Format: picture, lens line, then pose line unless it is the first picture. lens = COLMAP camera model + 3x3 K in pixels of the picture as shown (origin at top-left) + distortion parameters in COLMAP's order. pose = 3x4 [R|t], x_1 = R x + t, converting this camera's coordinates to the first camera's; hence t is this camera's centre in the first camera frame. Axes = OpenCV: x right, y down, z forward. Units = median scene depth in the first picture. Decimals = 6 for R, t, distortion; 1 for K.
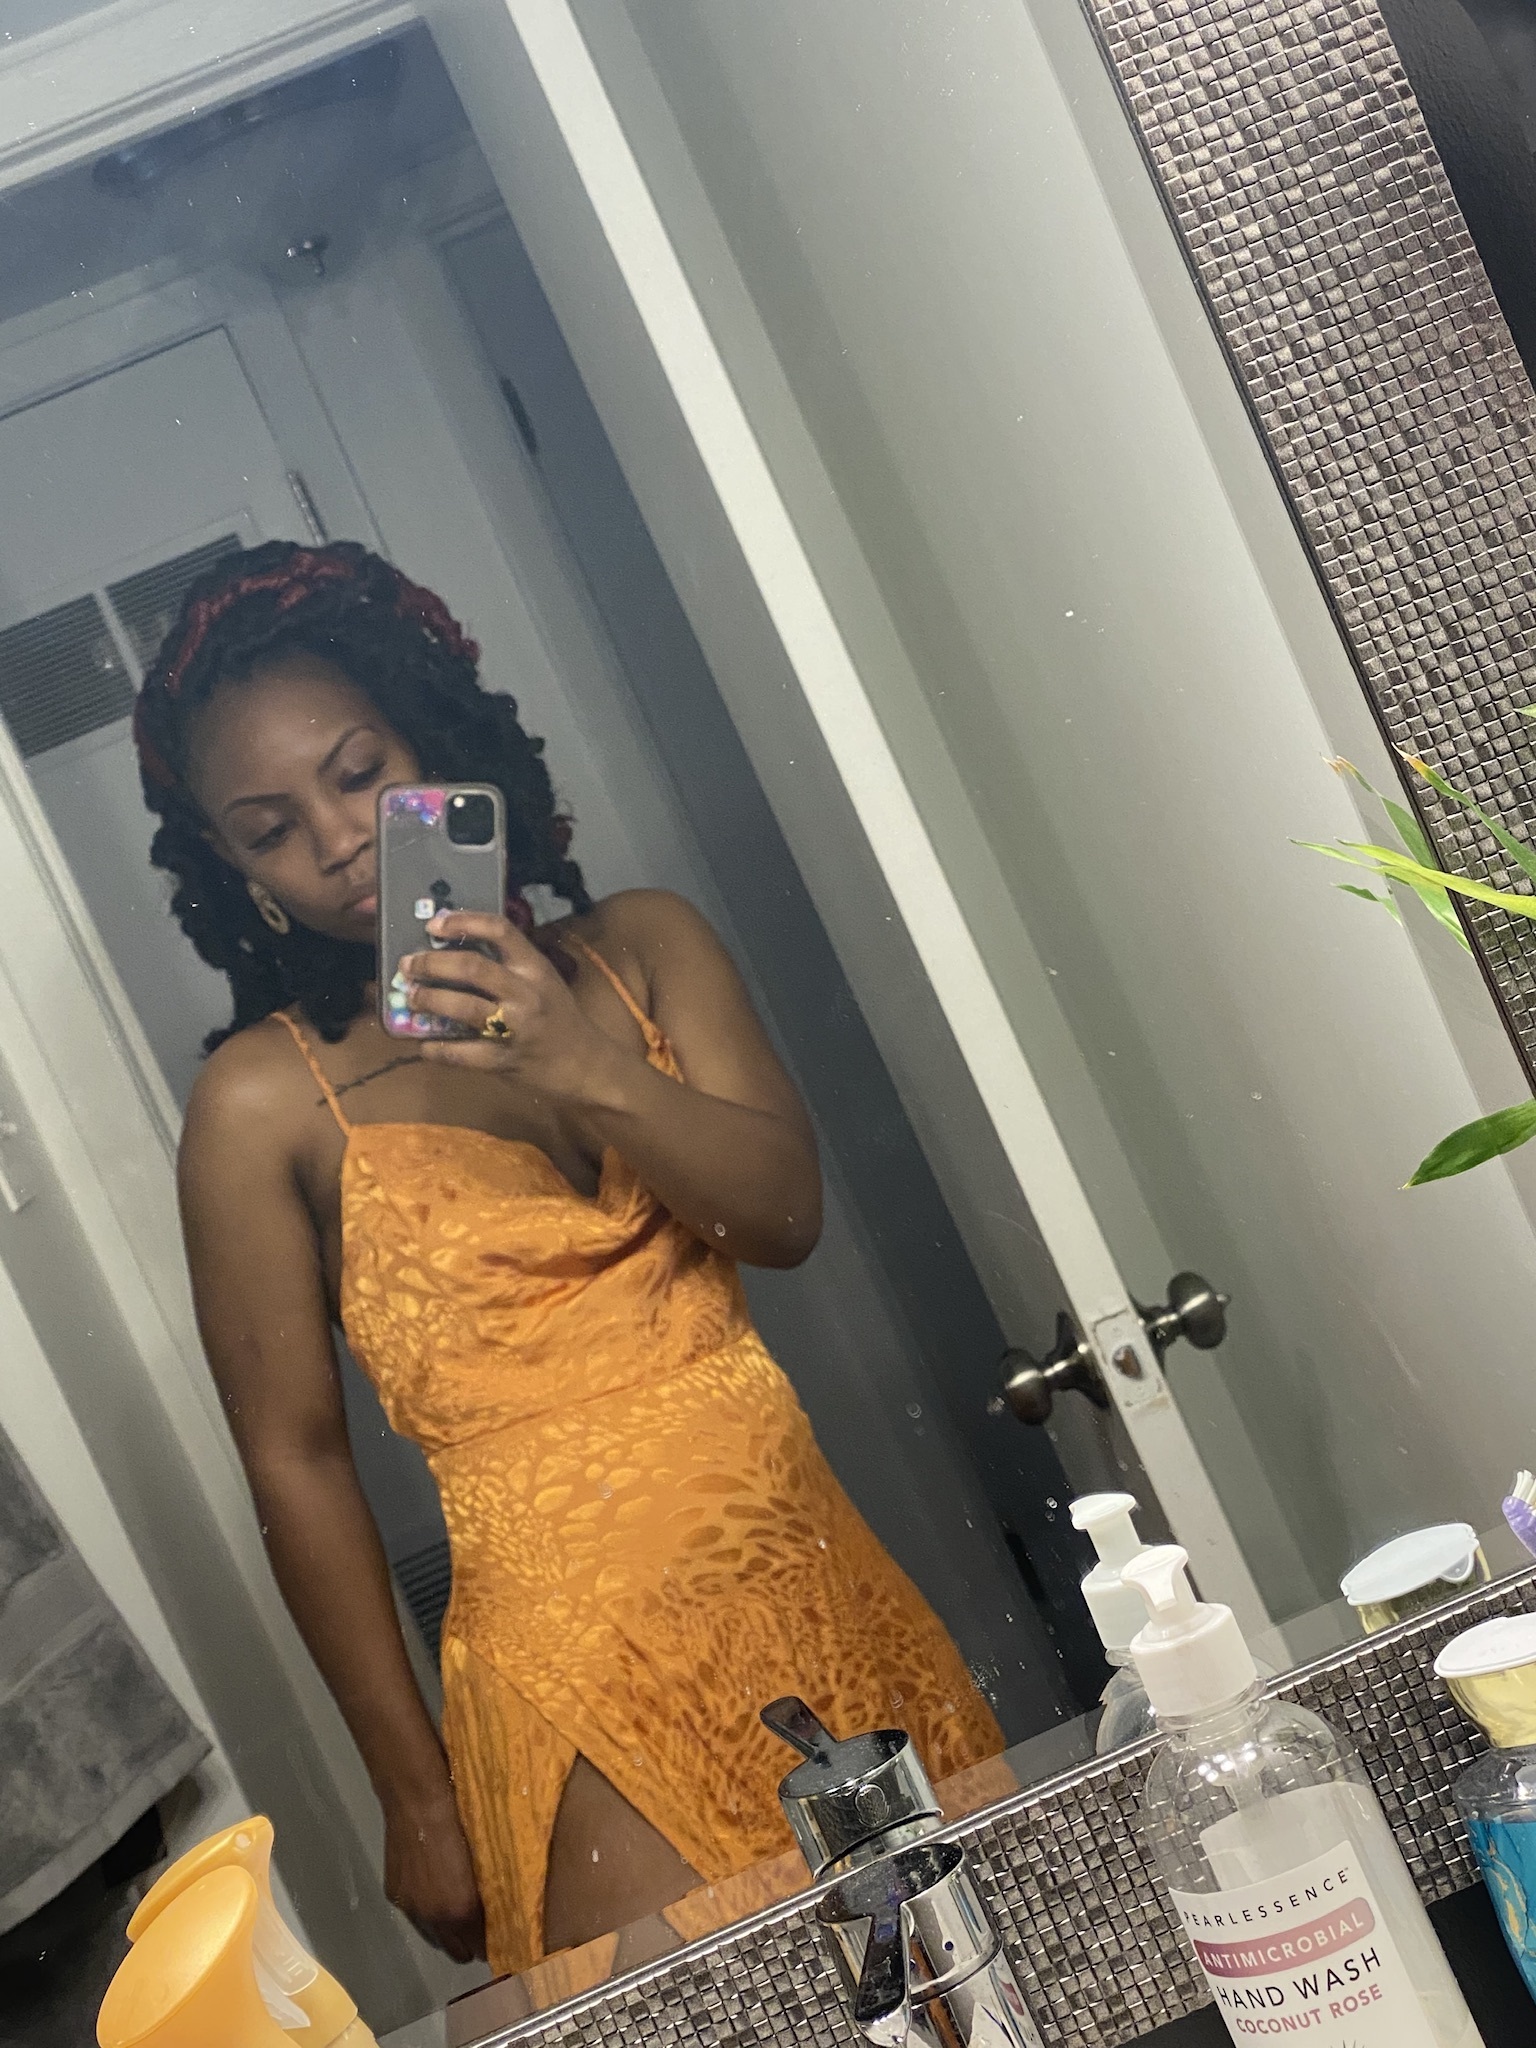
lens RADIAL K [[3527.6, 0, 768.7], [0, 3527.6, 1013.7], [0, 0, 1]] dist [0.144835, 0.000000]
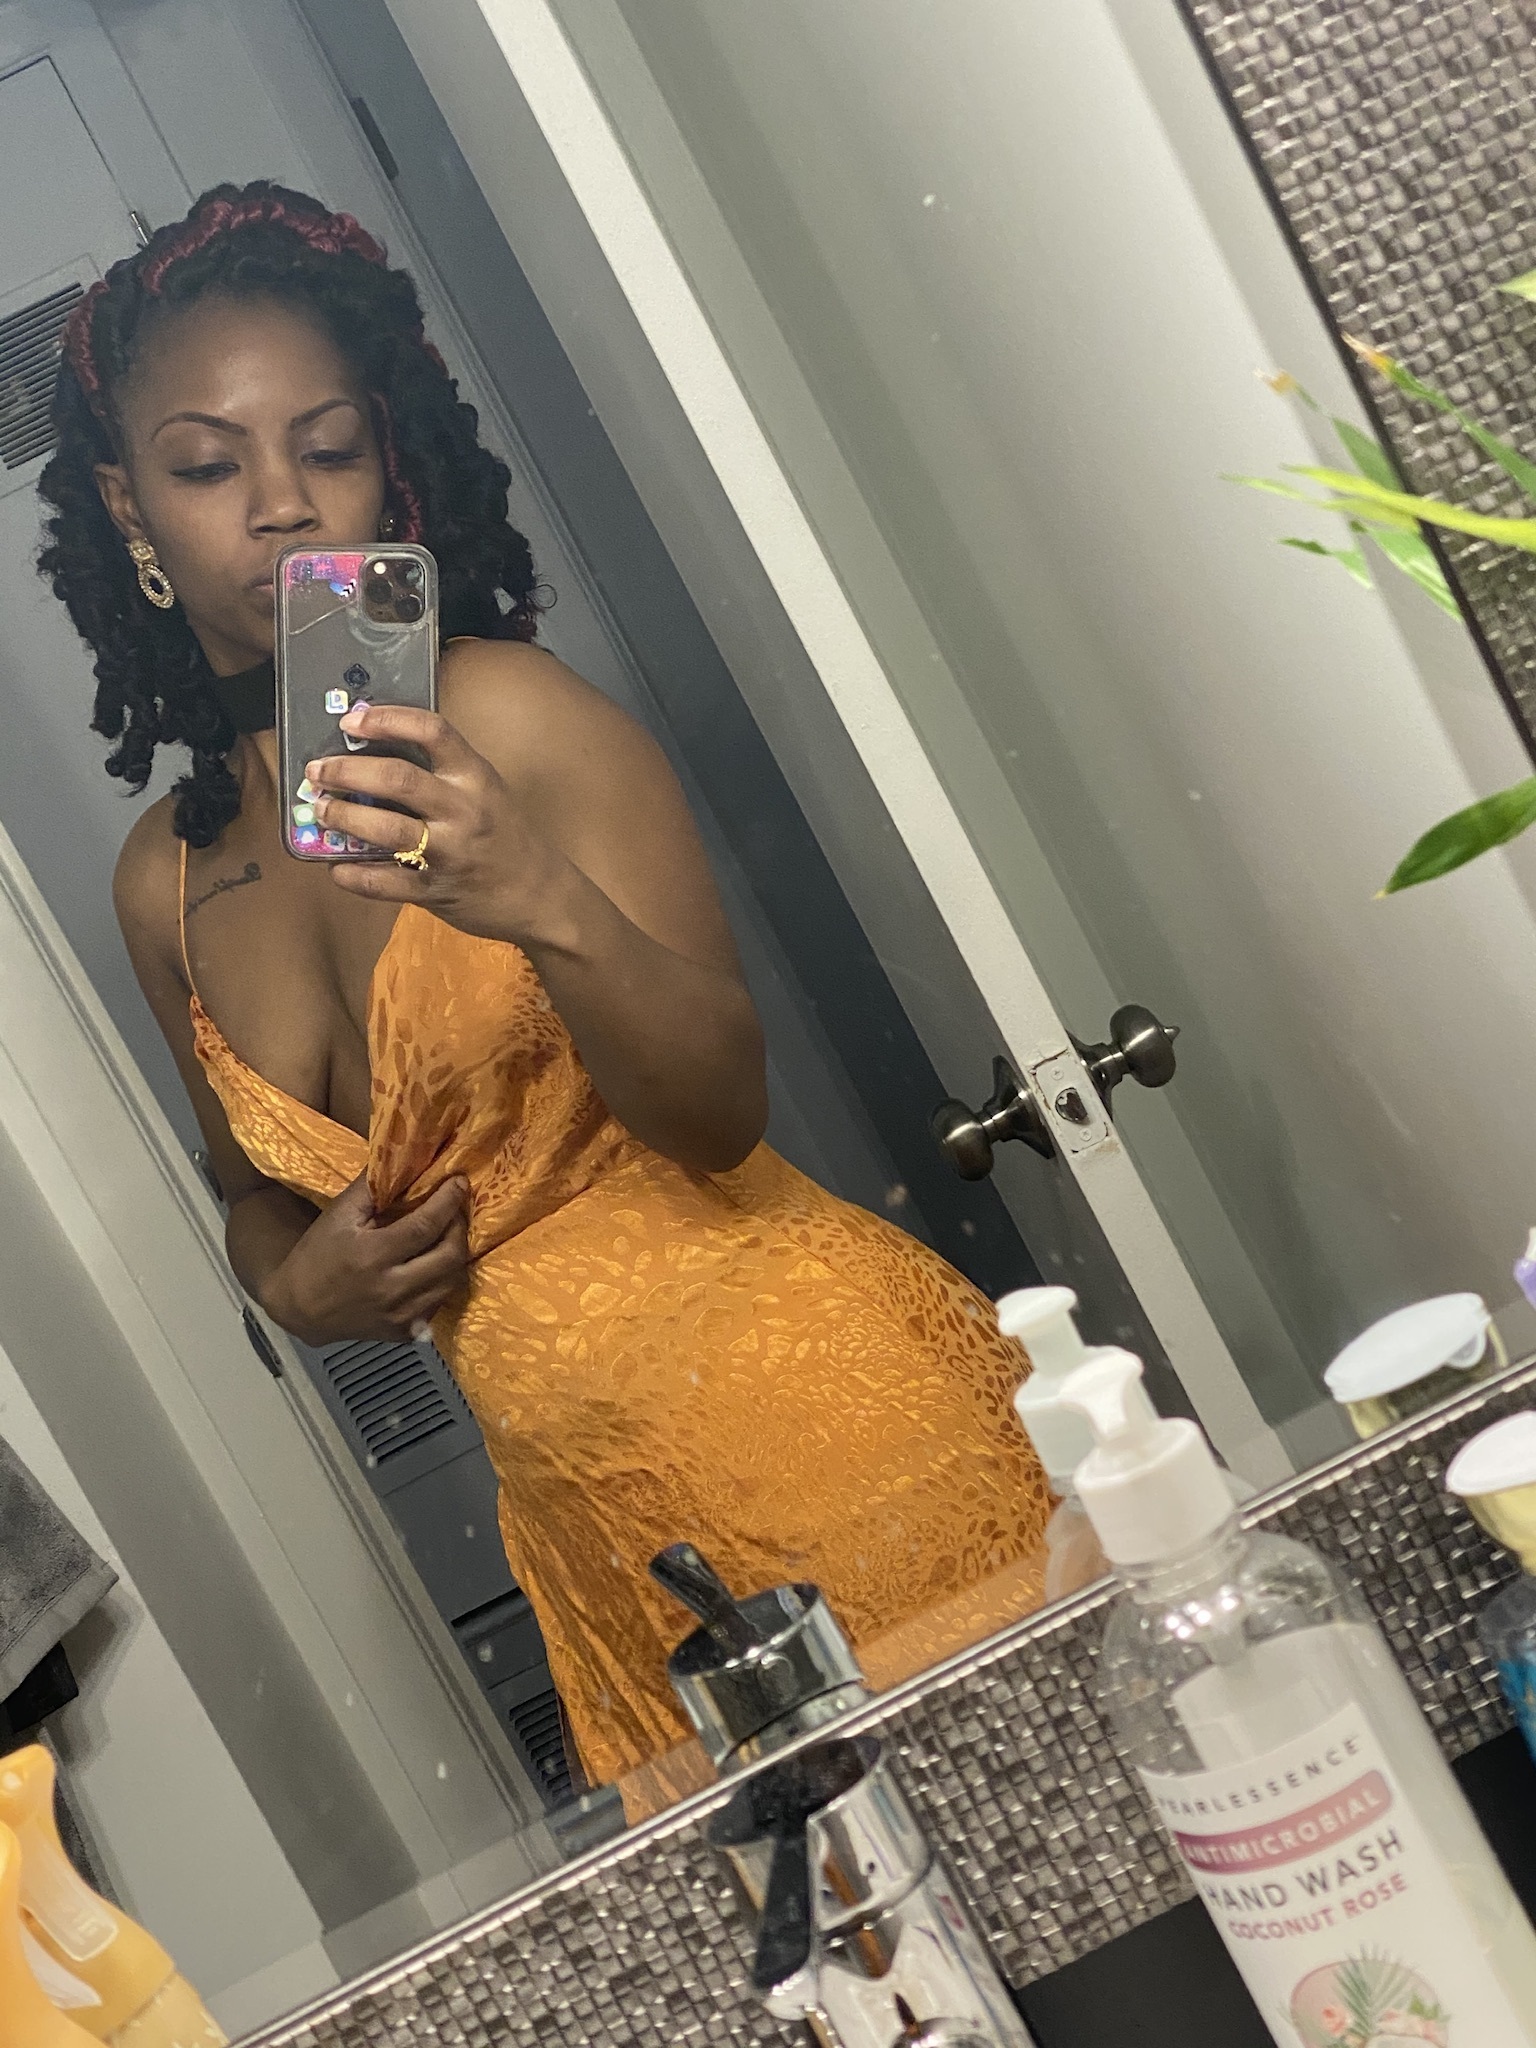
lens RADIAL K [[3527.6, 0, 759.2], [0, 3527.6, 1029.5], [0, 0, 1]] dist [0.144835, 0.000000]
pose [[0.997848, -0.064619, 0.011160, 0.026285], [0.063612, 0.995179, 0.074654, 0.009767], [-0.015930, -0.073783, 0.997147, 0.193277]]
